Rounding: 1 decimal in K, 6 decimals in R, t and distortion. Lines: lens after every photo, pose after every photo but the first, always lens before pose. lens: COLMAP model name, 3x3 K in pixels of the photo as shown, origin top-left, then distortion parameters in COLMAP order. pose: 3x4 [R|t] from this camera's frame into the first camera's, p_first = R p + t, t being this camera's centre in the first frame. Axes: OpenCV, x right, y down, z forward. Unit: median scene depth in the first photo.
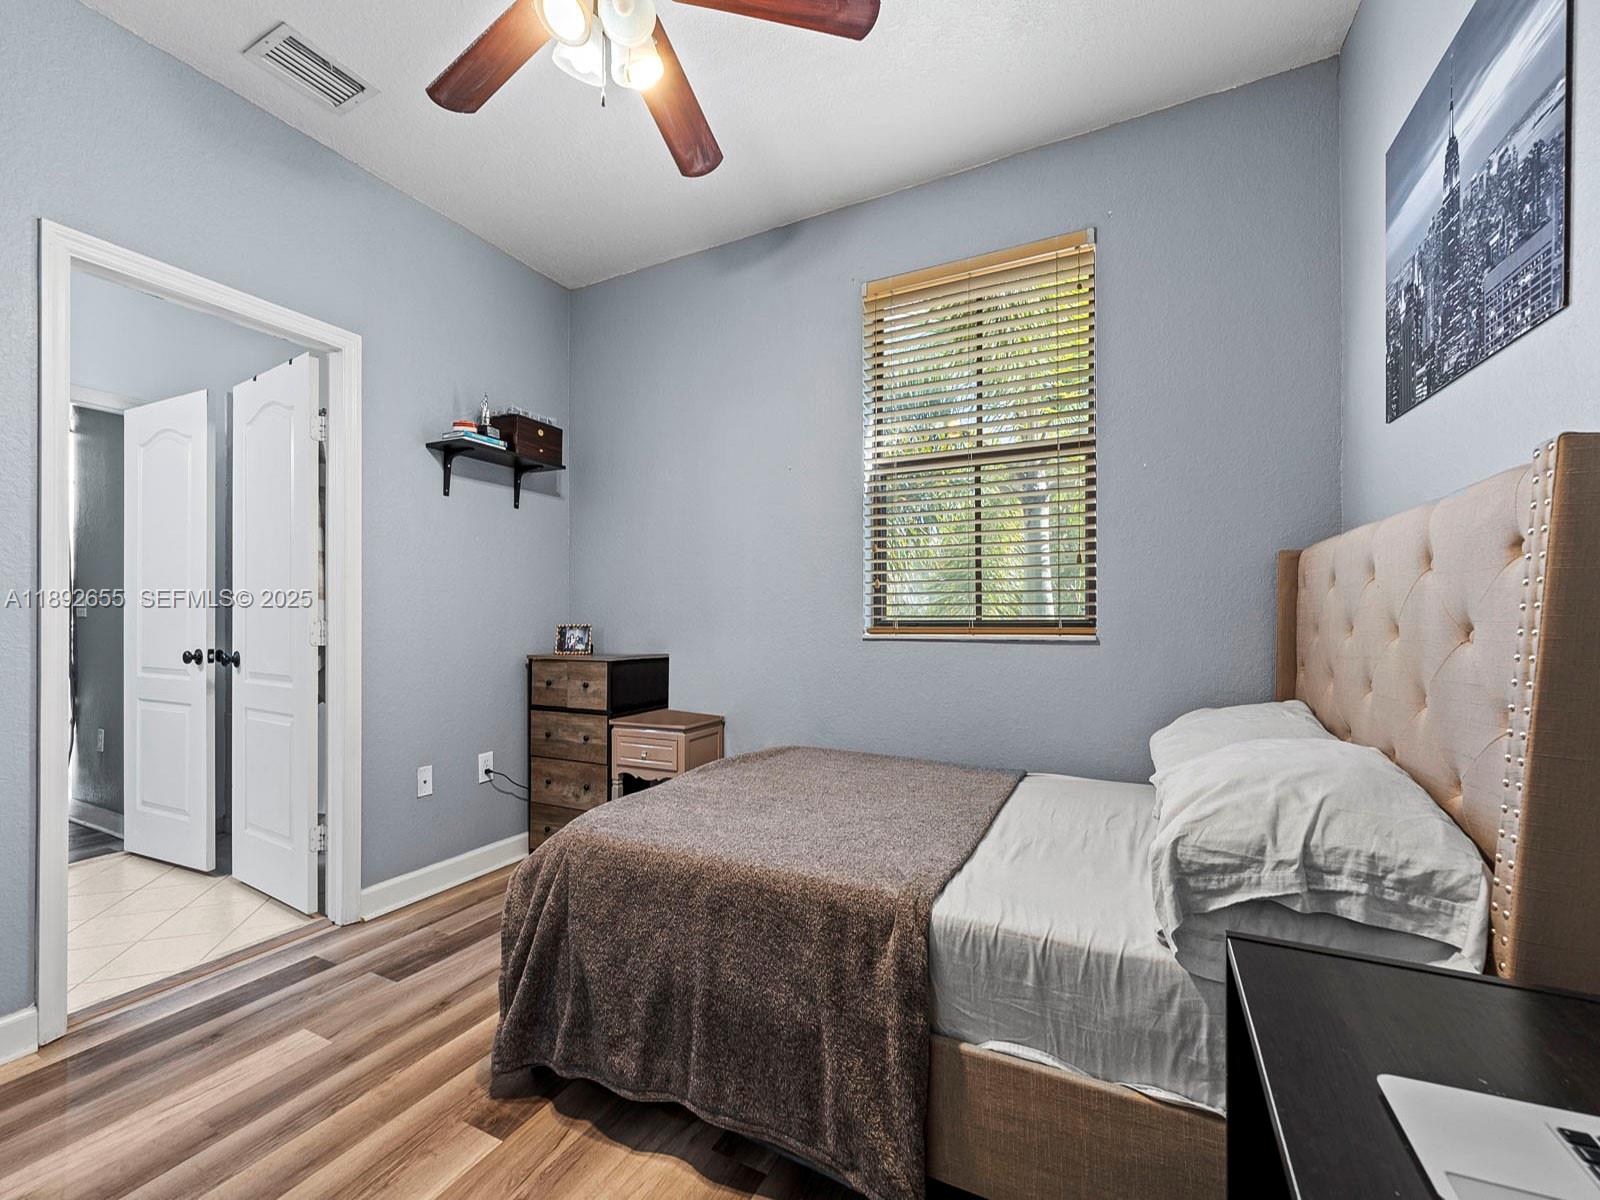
lens RADIAL K [[658.5, 0, 794.4], [0, 658.5, 616.4], [0, 0, 1]] dist [-0.001172, -0.000815]
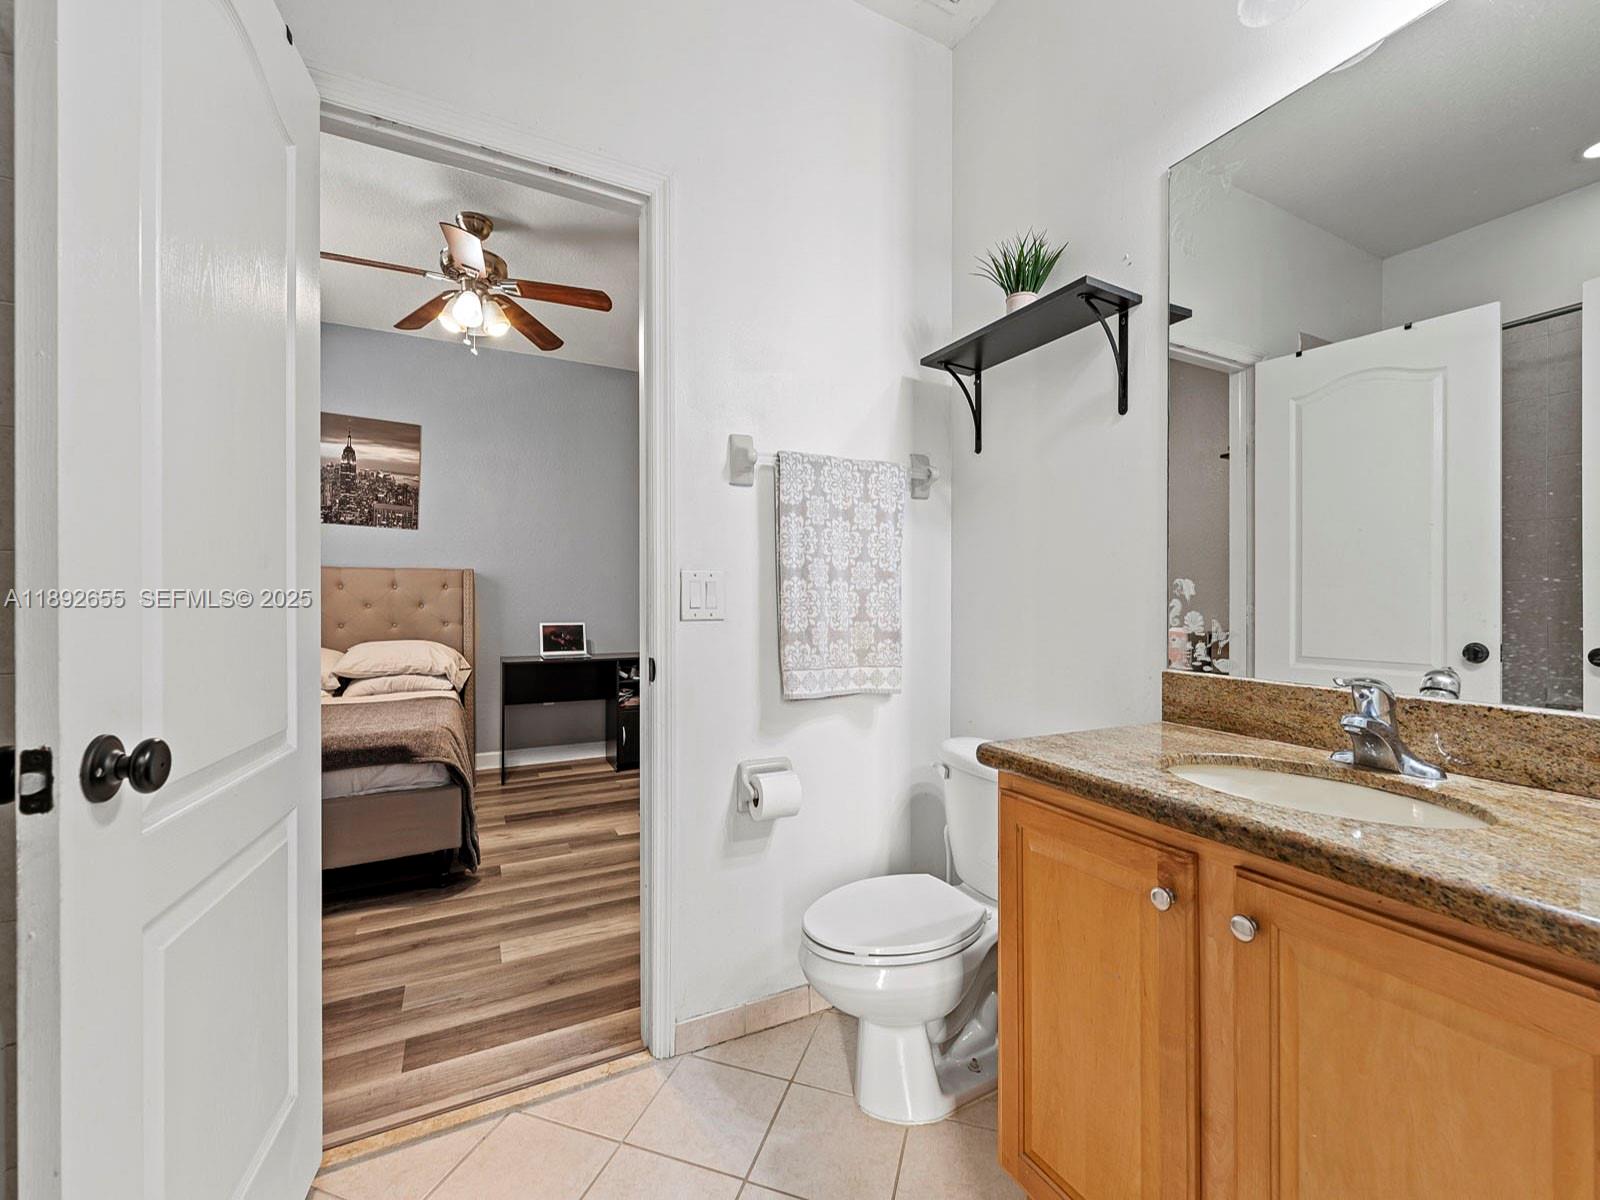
lens RADIAL K [[654.1, 0, 798.0], [0, 654.1, 603.3], [0, 0, 1]] dist [0.000497, -0.000239]
pose [[-0.802811, -0.002908, 0.596226, -1.376524], [-0.001160, 0.999994, 0.003314, -0.002462], [-0.596232, 0.001969, -0.802810, 1.202881]]
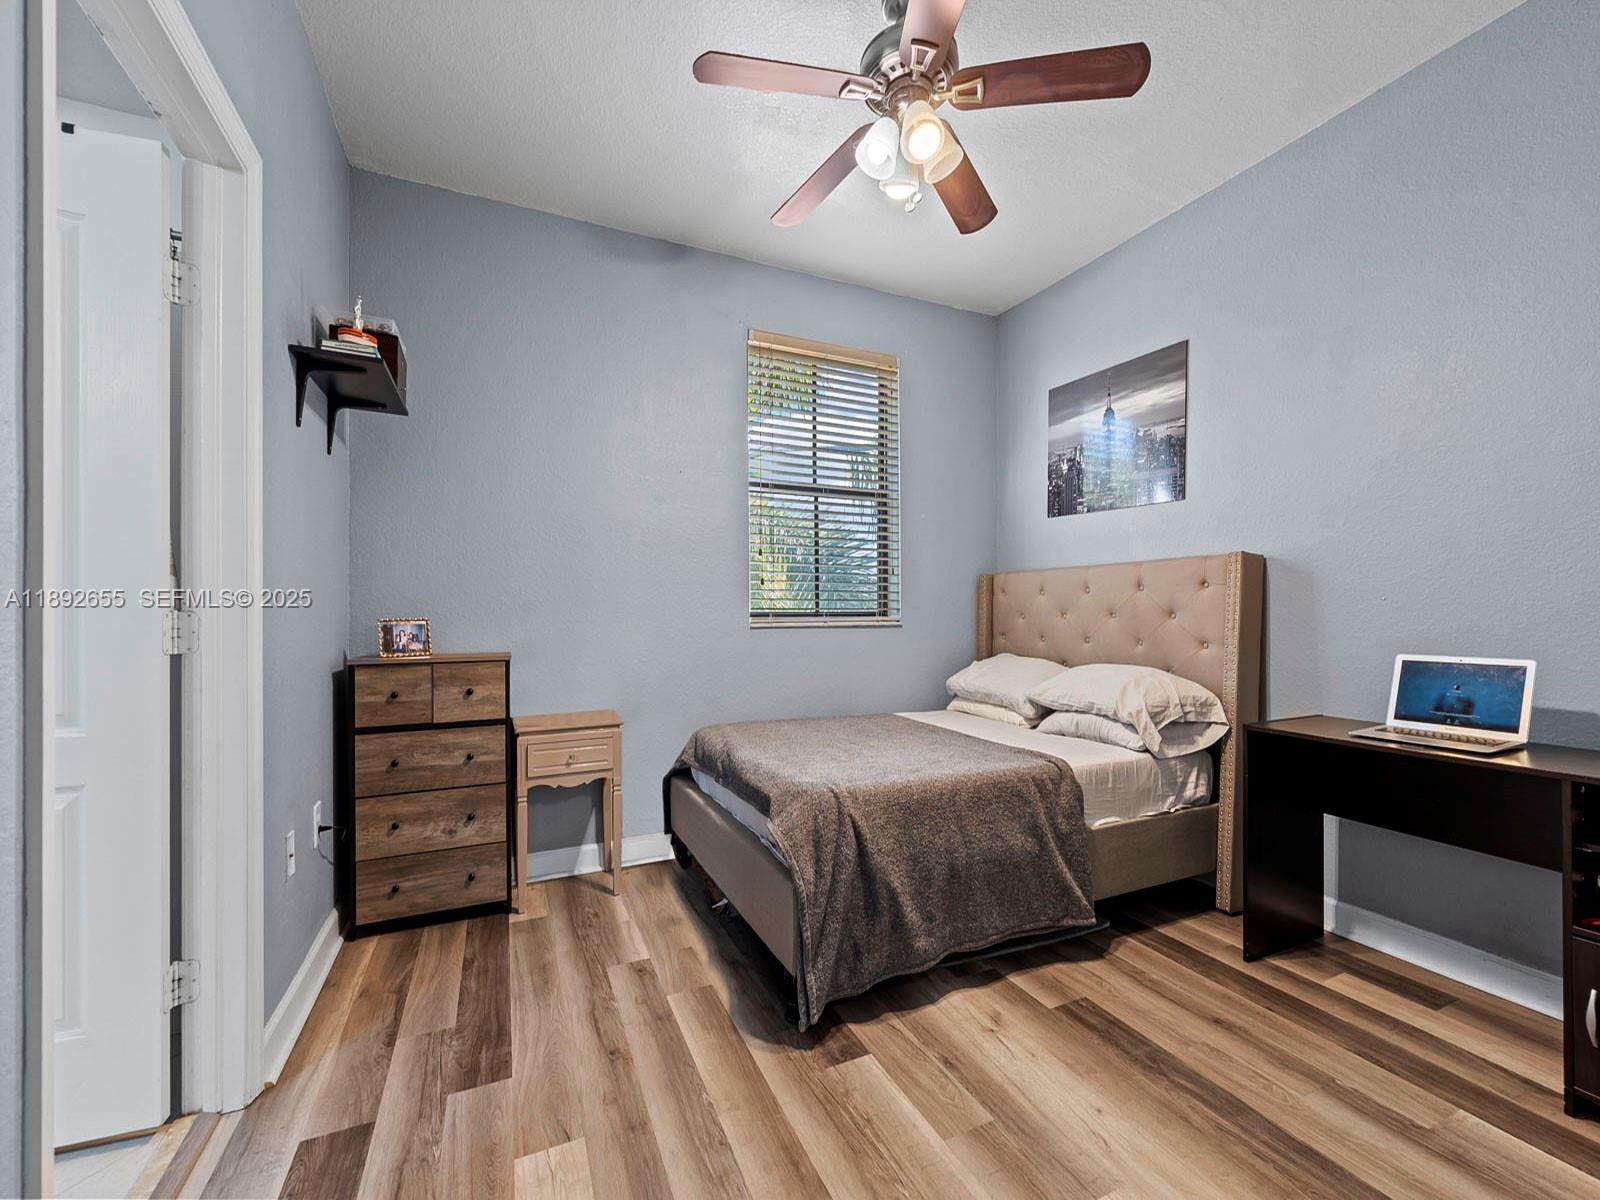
lens RADIAL K [[649.4, 0, 795.2], [0, 649.4, 609.5], [0, 0, 1]] dist [-0.000819, -0.000143]
pose [[0.629682, 0.003793, 0.776844, -0.836041], [-0.001616, 0.999992, -0.003573, 0.006123], [-0.776852, 0.000994, 0.629683, 0.219182]]
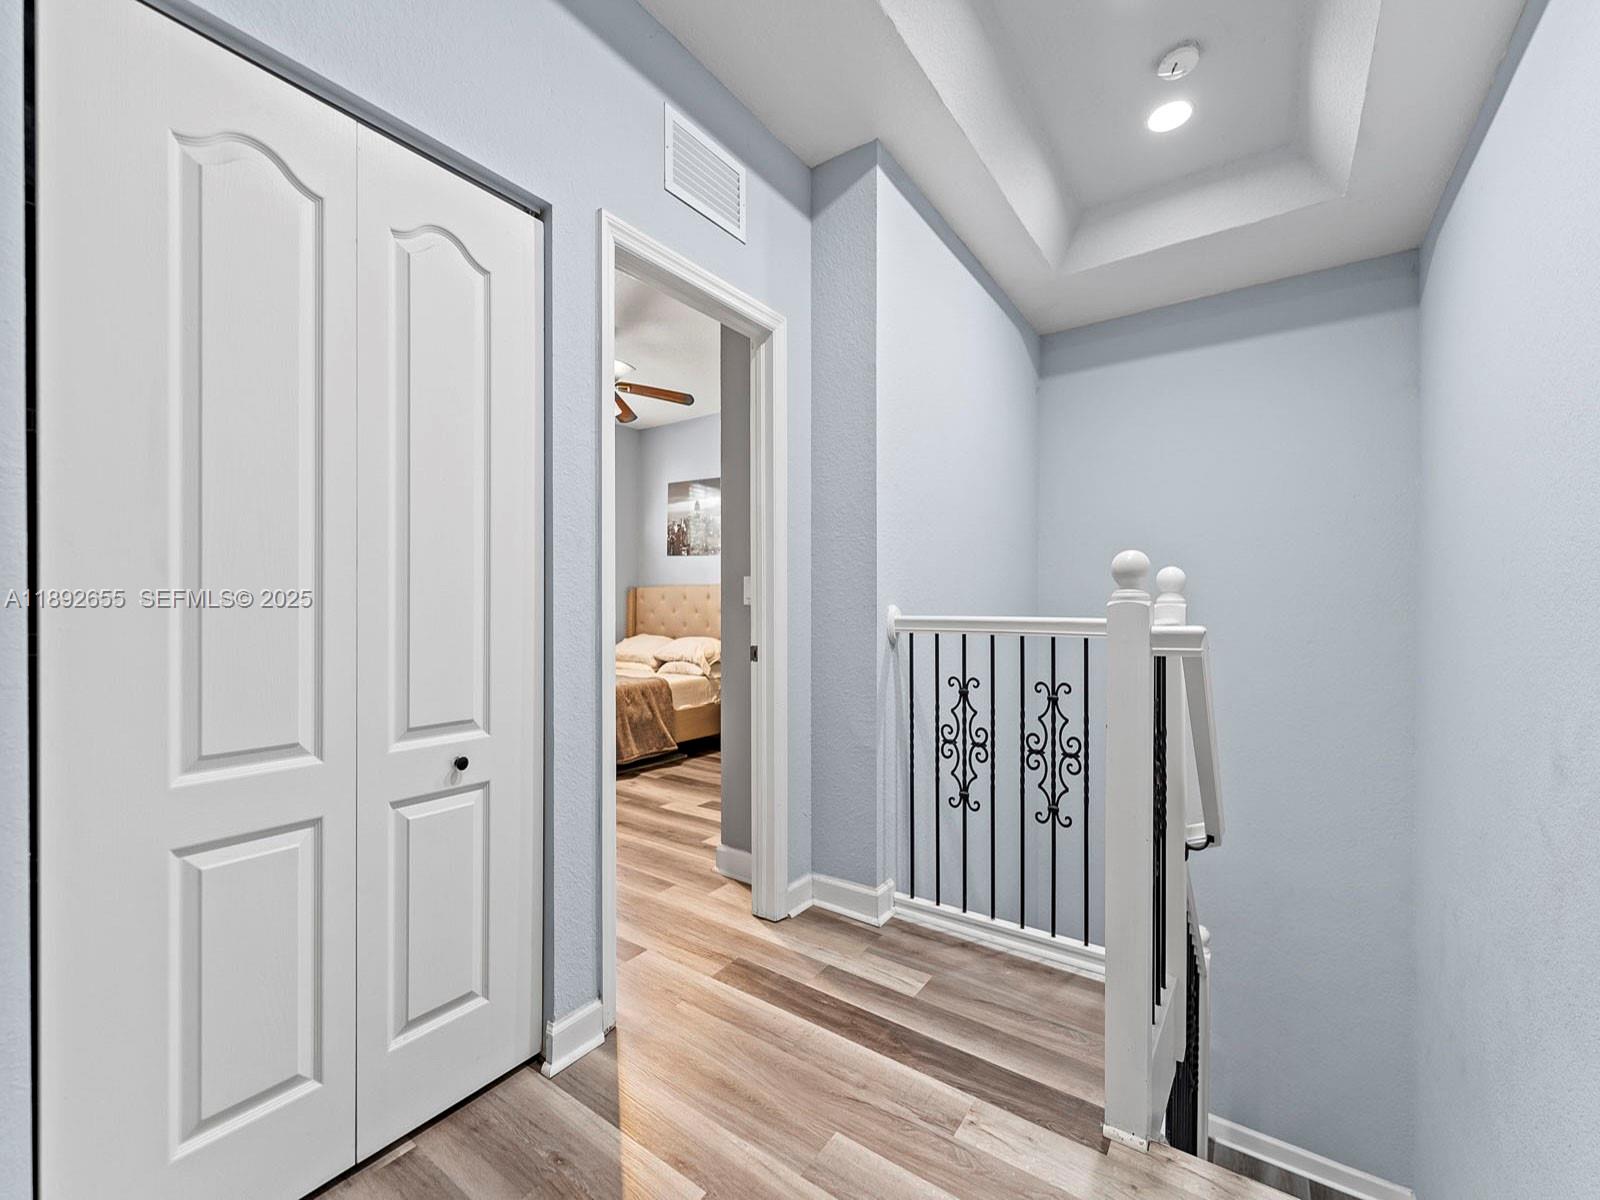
lens RADIAL K [[666.6, 0, 806.8], [0, 666.6, 601.0], [0, 0, 1]] dist [0.000073, -0.000066]
pose [[0.149249, 0.001999, 0.988798, -1.838247], [-0.004009, 0.999991, -0.001416, -0.025825], [-0.988791, -0.003753, 0.149256, -0.229332]]
